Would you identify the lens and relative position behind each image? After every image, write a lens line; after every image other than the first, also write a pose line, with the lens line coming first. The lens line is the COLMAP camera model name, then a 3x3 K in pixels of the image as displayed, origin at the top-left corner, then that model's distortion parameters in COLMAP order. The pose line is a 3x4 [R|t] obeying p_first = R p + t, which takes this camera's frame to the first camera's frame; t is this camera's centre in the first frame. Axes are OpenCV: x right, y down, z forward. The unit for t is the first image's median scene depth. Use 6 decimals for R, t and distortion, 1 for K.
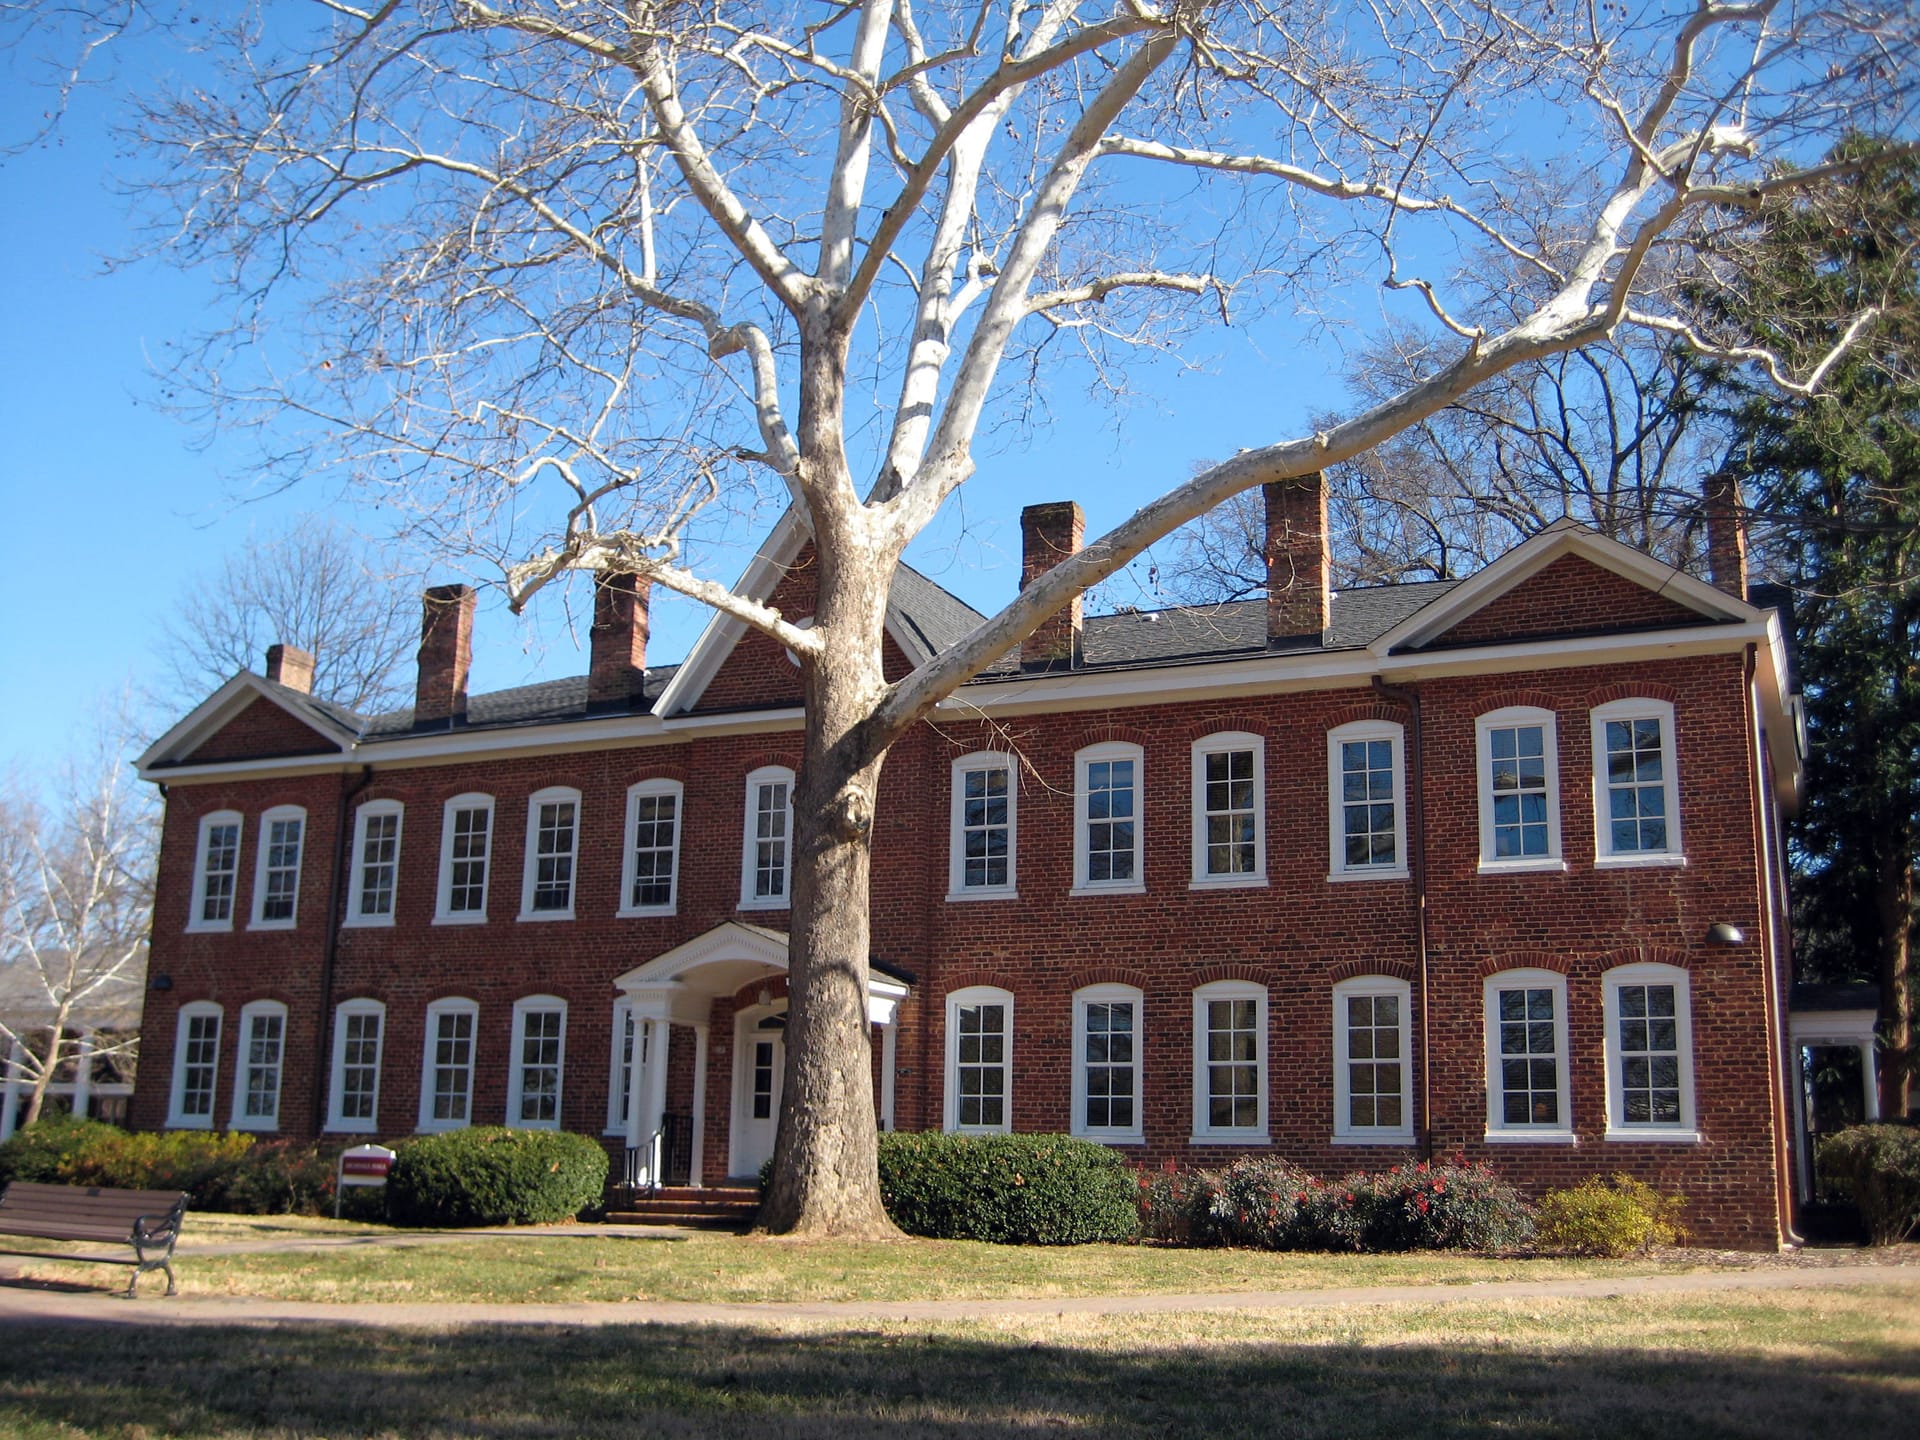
lens RADIAL K [[1994.7, 0, 962.5], [0, 1994.7, 711.9], [0, 0, 1]] dist [-0.158224, 0.222025]
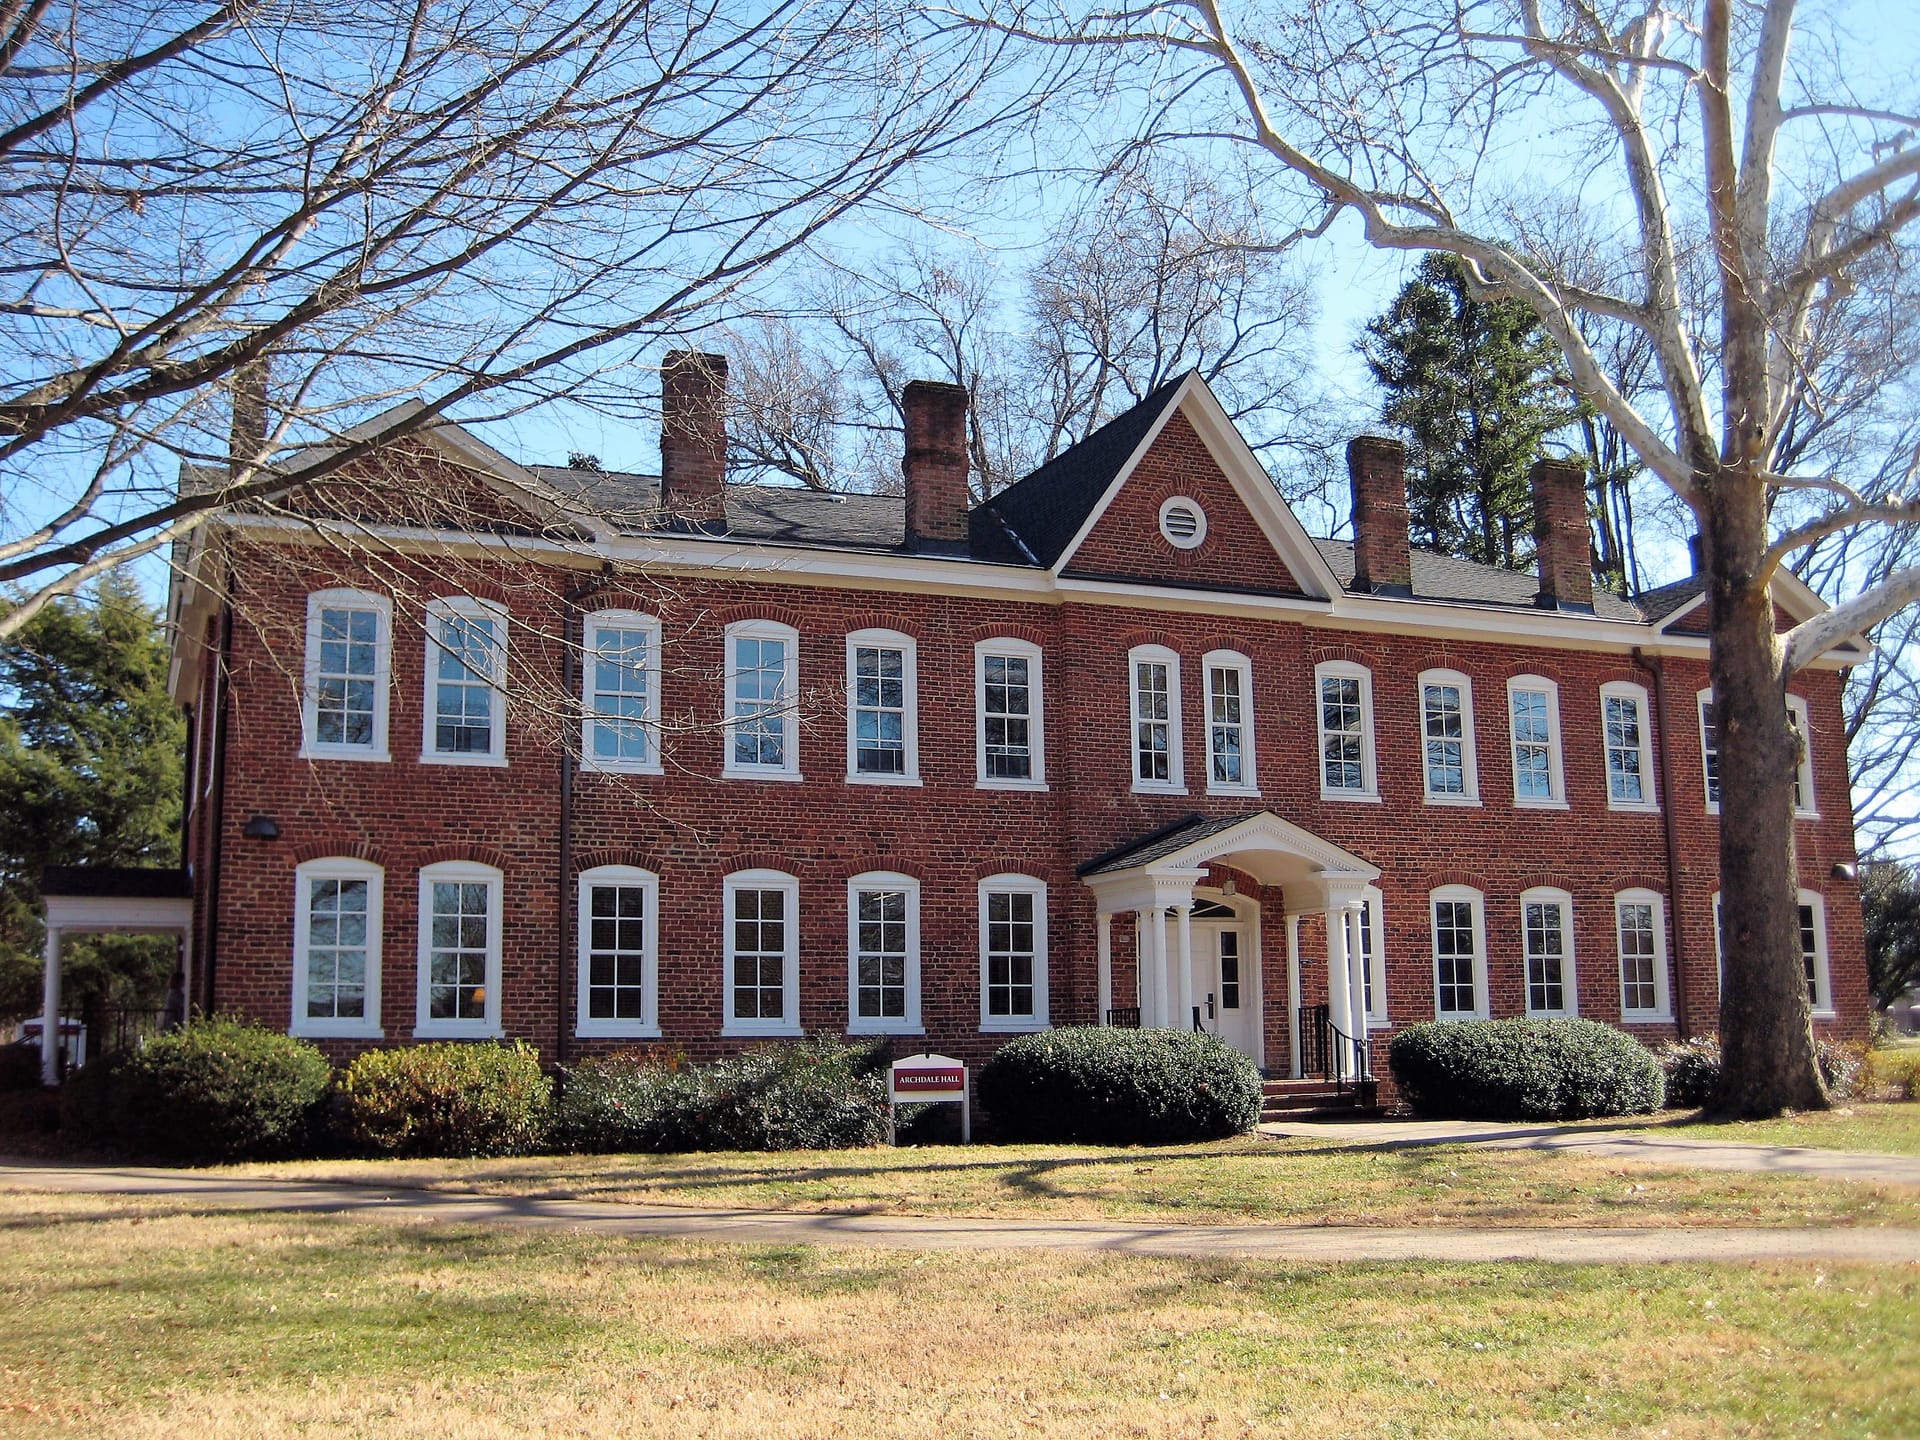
lens RADIAL K [[1994.7, 0, 962.5], [0, 1994.7, 711.9], [0, 0, 1]] dist [-0.158224, 0.222025]
pose [[0.677810, 0.095388, 0.729023, -0.970252], [-0.144876, 0.989436, 0.005238, 0.076618], [-0.720822, -0.109168, 0.684469, 0.459802]]
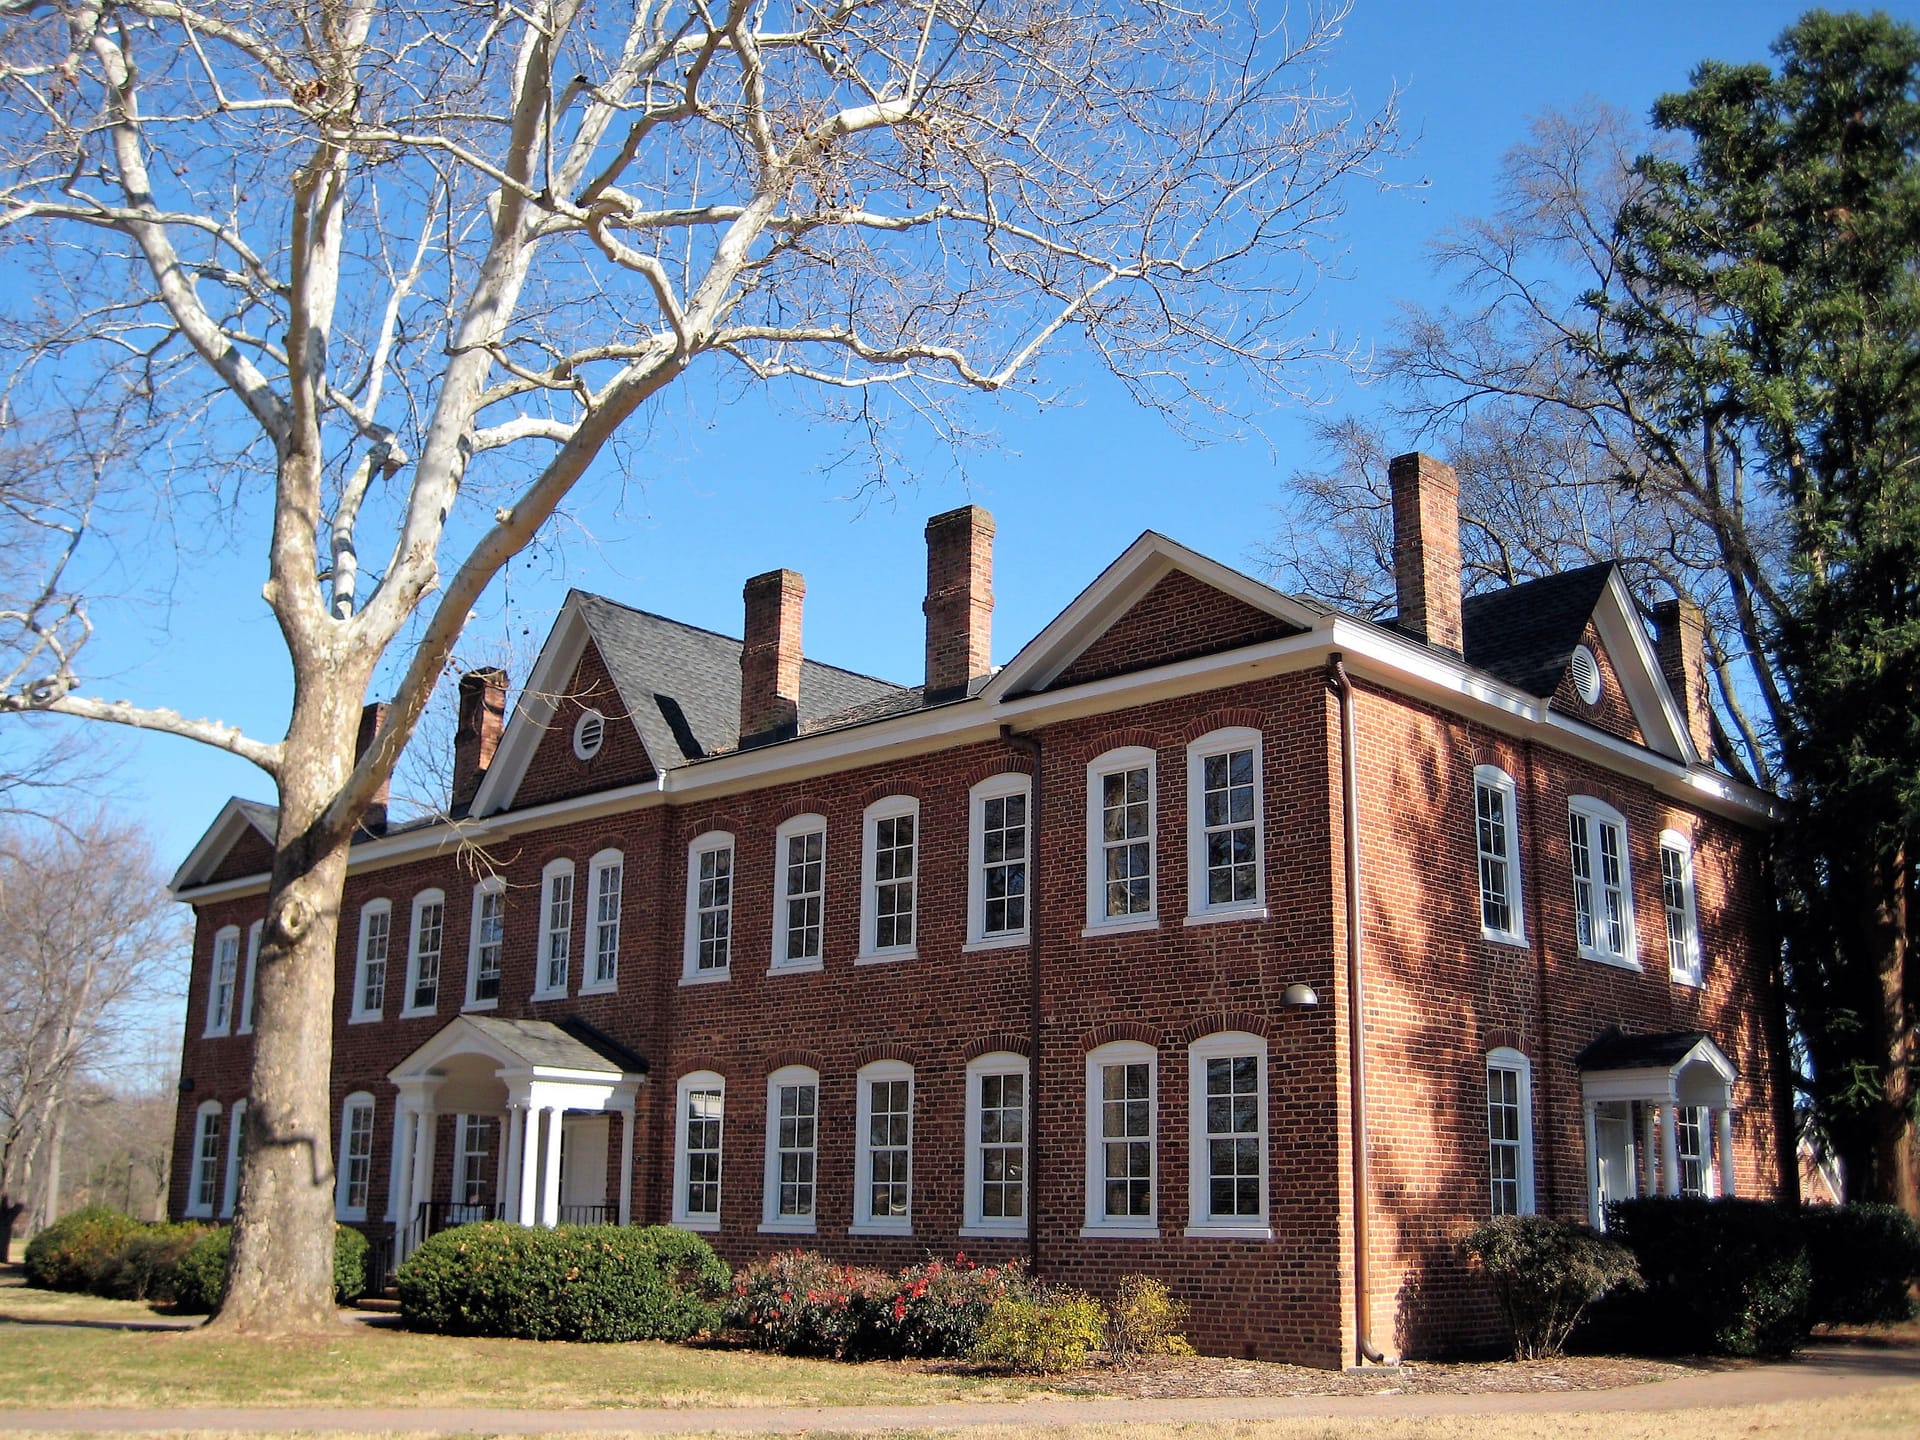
lens RADIAL K [[1994.7, 0, 962.5], [0, 1994.7, 711.9], [0, 0, 1]] dist [-0.158224, 0.222025]
pose [[0.944287, -0.091271, -0.316214, 0.484899], [0.083600, 0.995783, -0.037771, 0.008984], [0.318328, 0.009231, 0.947936, 0.114901]]
